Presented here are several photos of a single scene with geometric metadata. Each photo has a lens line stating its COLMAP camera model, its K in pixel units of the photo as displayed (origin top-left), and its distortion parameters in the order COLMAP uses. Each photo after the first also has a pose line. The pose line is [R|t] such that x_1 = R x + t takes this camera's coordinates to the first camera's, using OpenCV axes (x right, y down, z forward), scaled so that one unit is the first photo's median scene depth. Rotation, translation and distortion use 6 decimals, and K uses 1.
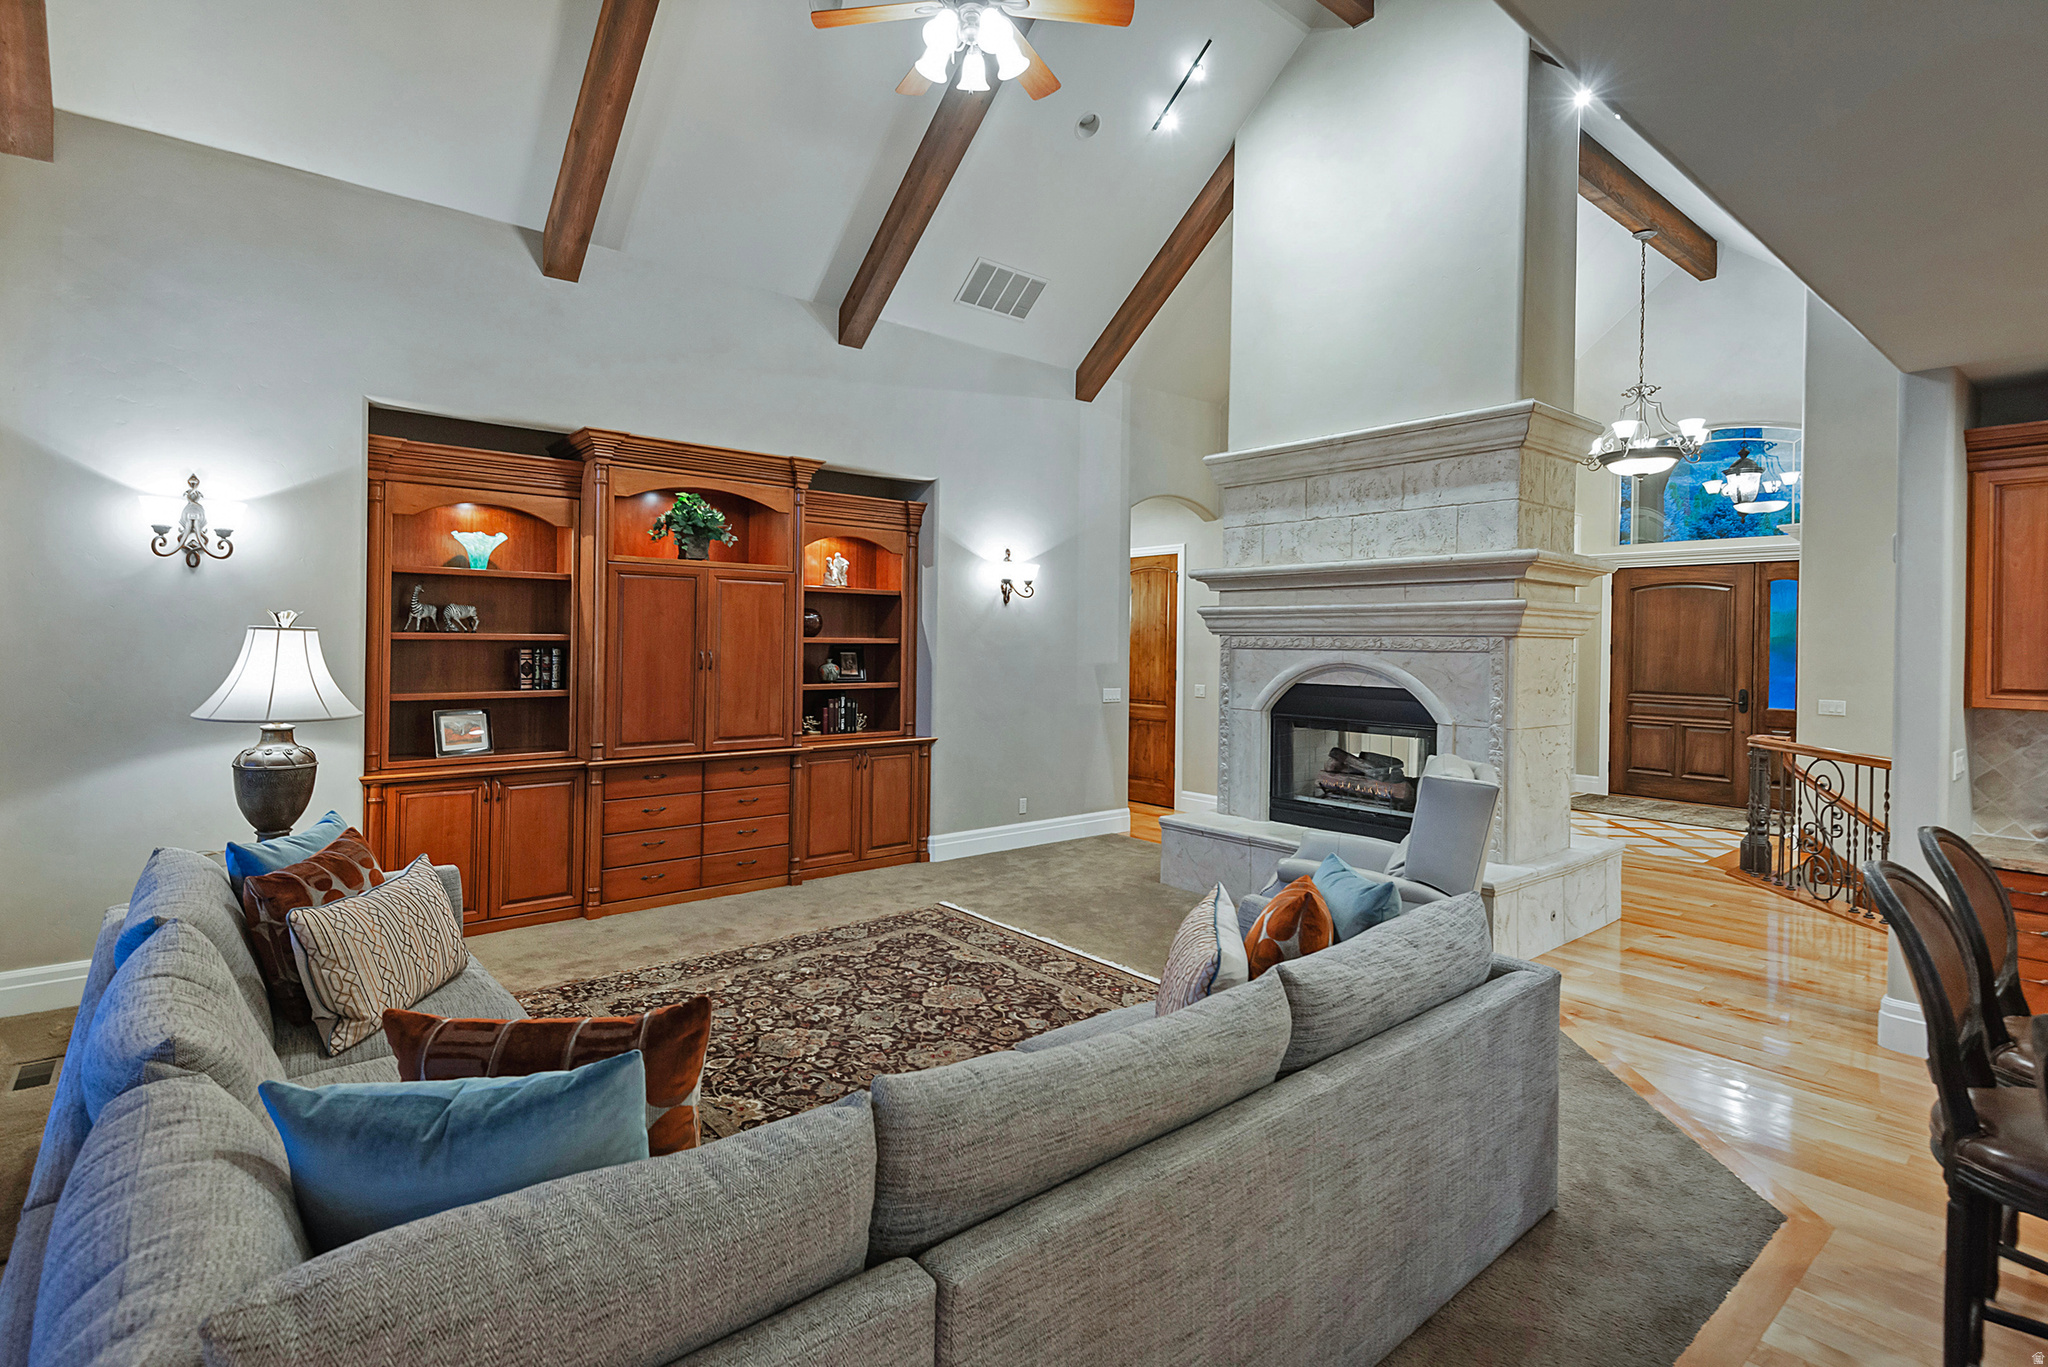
lens RADIAL K [[977.2, 0, 1025.4], [0, 977.2, 637.6], [0, 0, 1]] dist [0.032824, 0.000089]
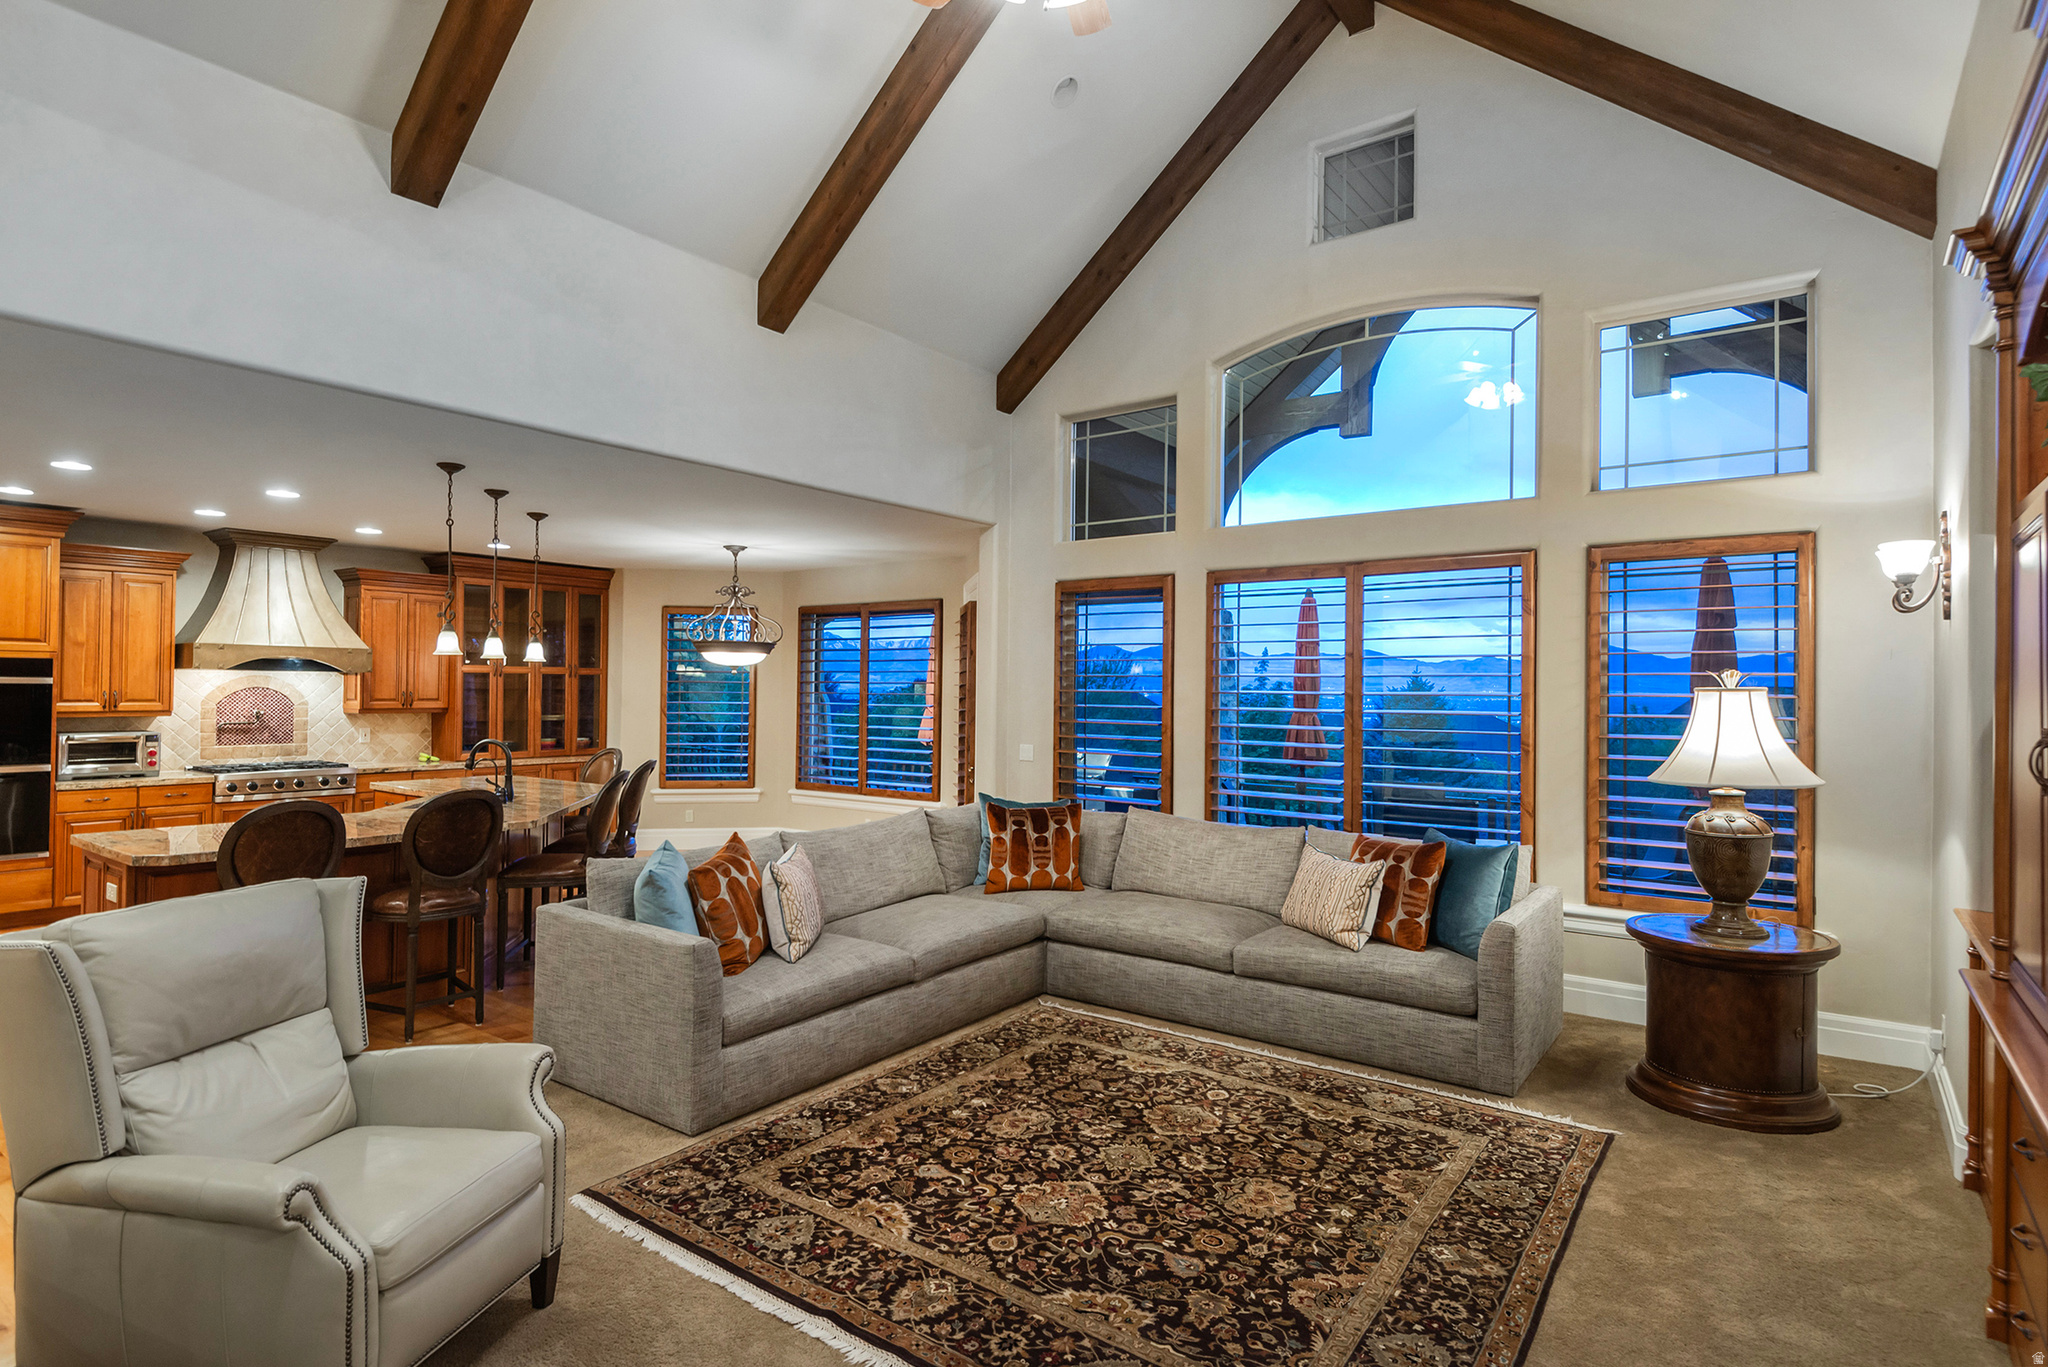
lens RADIAL K [[1043.3, 0, 1037.2], [0, 1043.3, 692.3], [0, 0, 1]] dist [0.012275, -0.000655]
pose [[-0.971526, -0.018510, -0.236210, 0.119103], [-0.017714, 0.999828, -0.005493, 0.007971], [0.236271, -0.001152, -0.971687, 1.630026]]
